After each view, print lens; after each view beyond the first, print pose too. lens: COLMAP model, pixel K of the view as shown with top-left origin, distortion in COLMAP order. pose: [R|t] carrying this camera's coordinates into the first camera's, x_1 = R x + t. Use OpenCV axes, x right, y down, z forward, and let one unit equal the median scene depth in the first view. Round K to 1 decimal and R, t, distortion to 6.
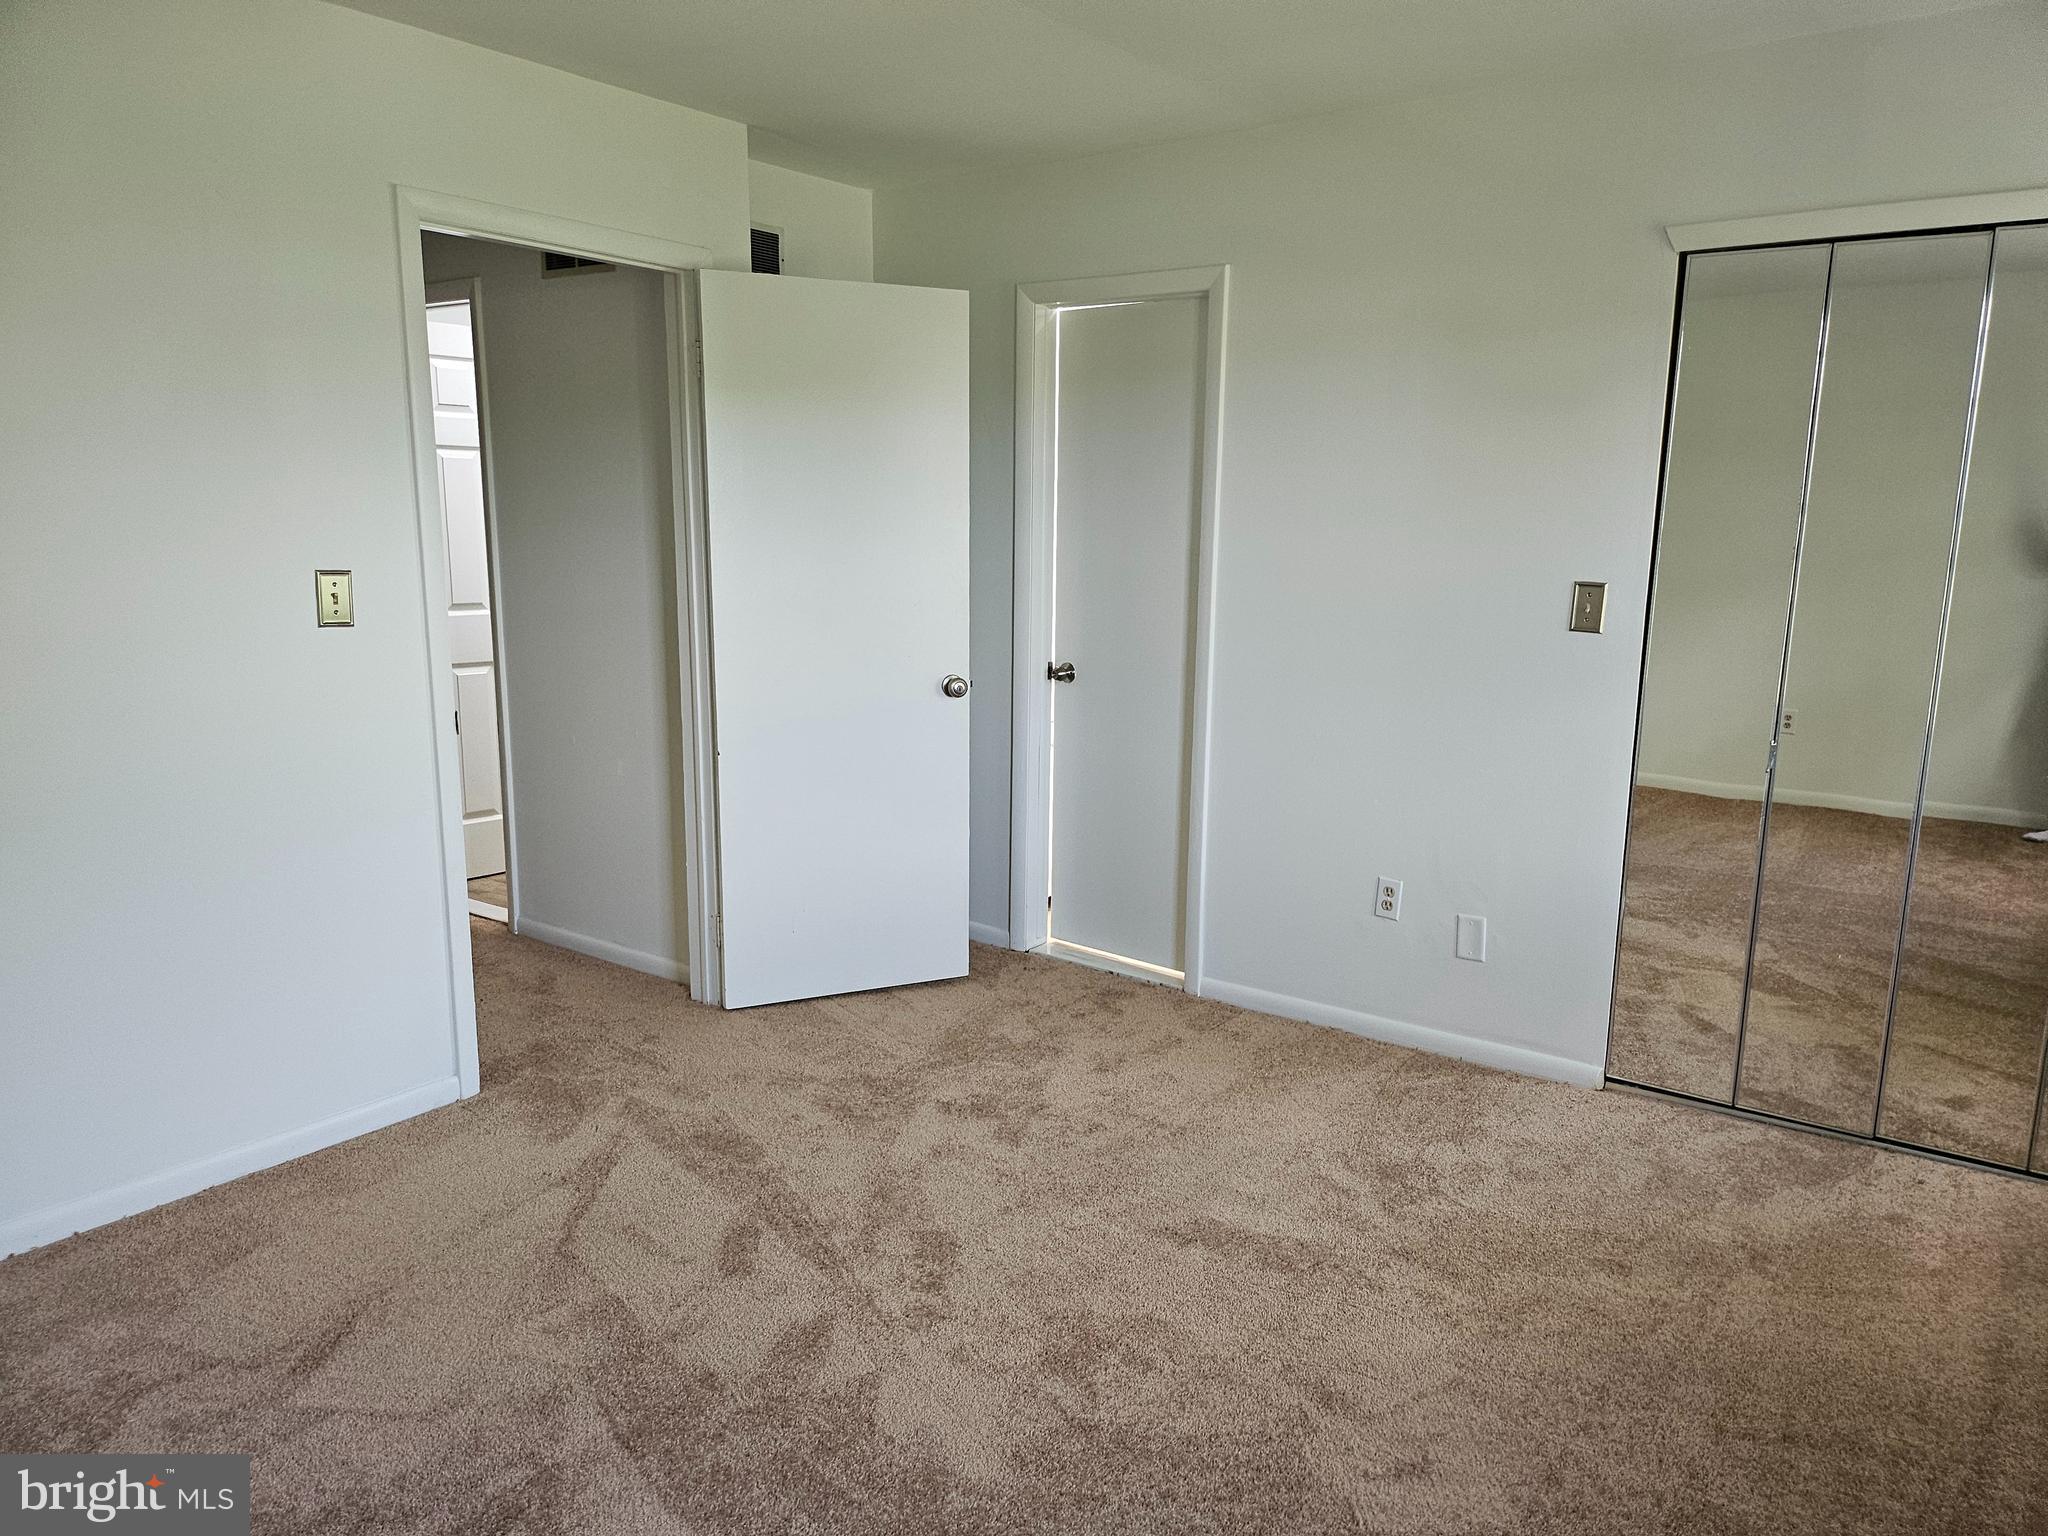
lens RADIAL K [[1439.9, 0, 1035.0], [0, 1439.9, 776.3], [0, 0, 1]] dist [0.086138, -0.102794]
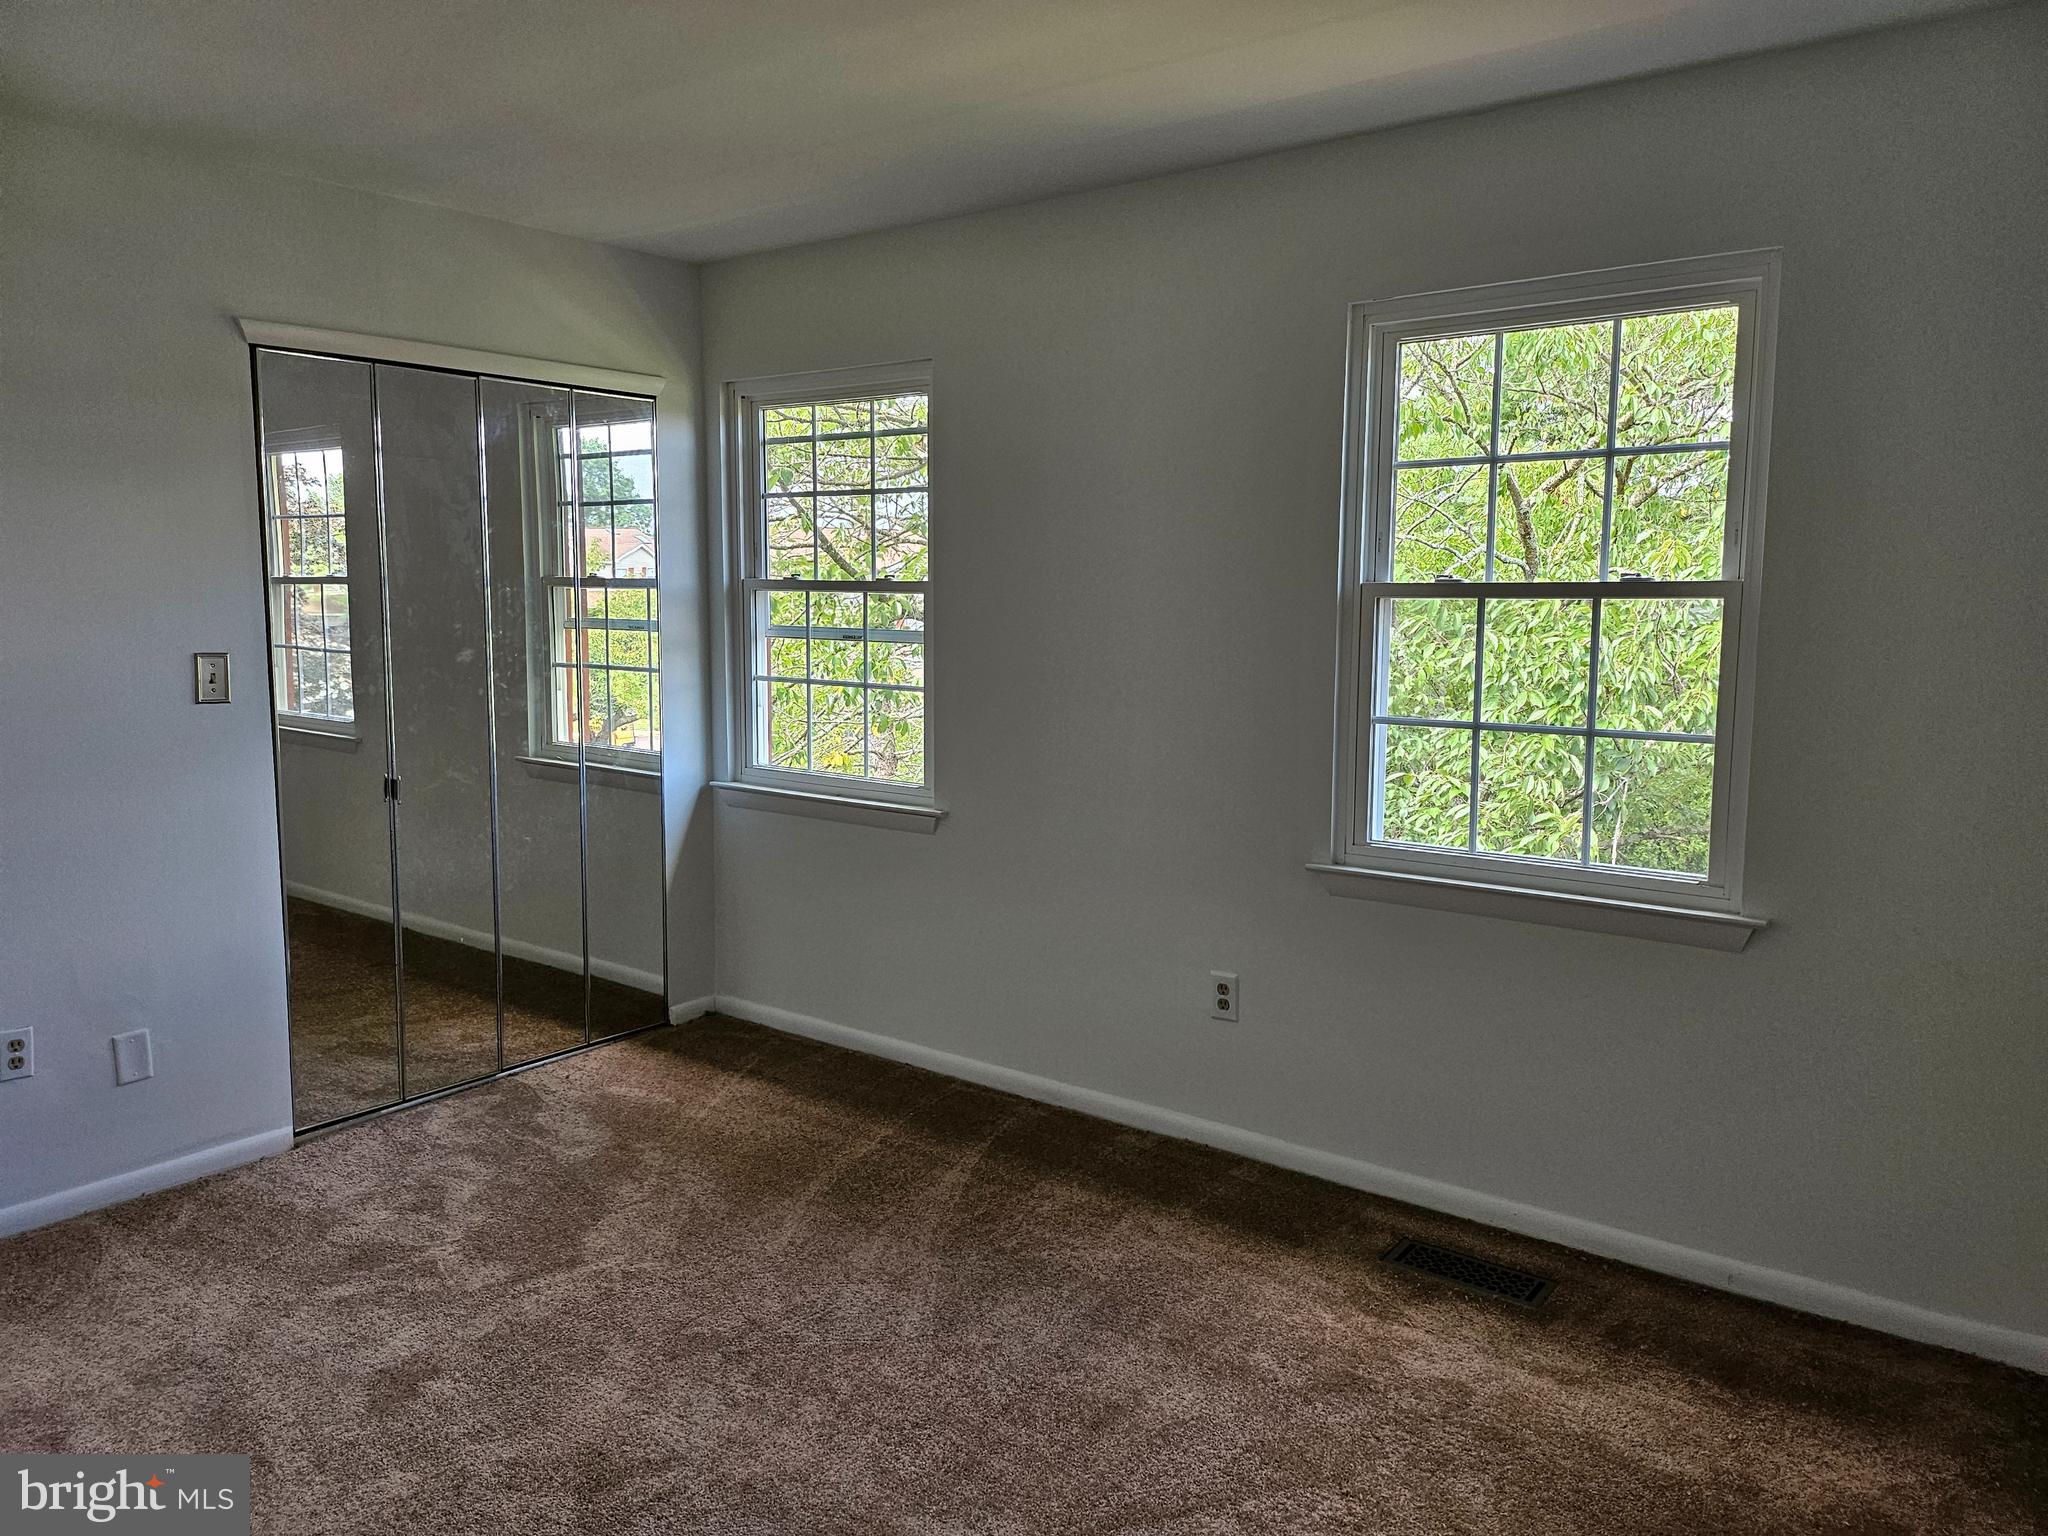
lens RADIAL K [[1439.9, 0, 1035.0], [0, 1439.9, 776.3], [0, 0, 1]] dist [0.086138, -0.102794]
pose [[0.013037, -0.138315, 0.990302, -0.590047], [0.178247, 0.974845, 0.133810, -0.082256], [-0.983899, 0.174774, 0.037363, 0.422033]]
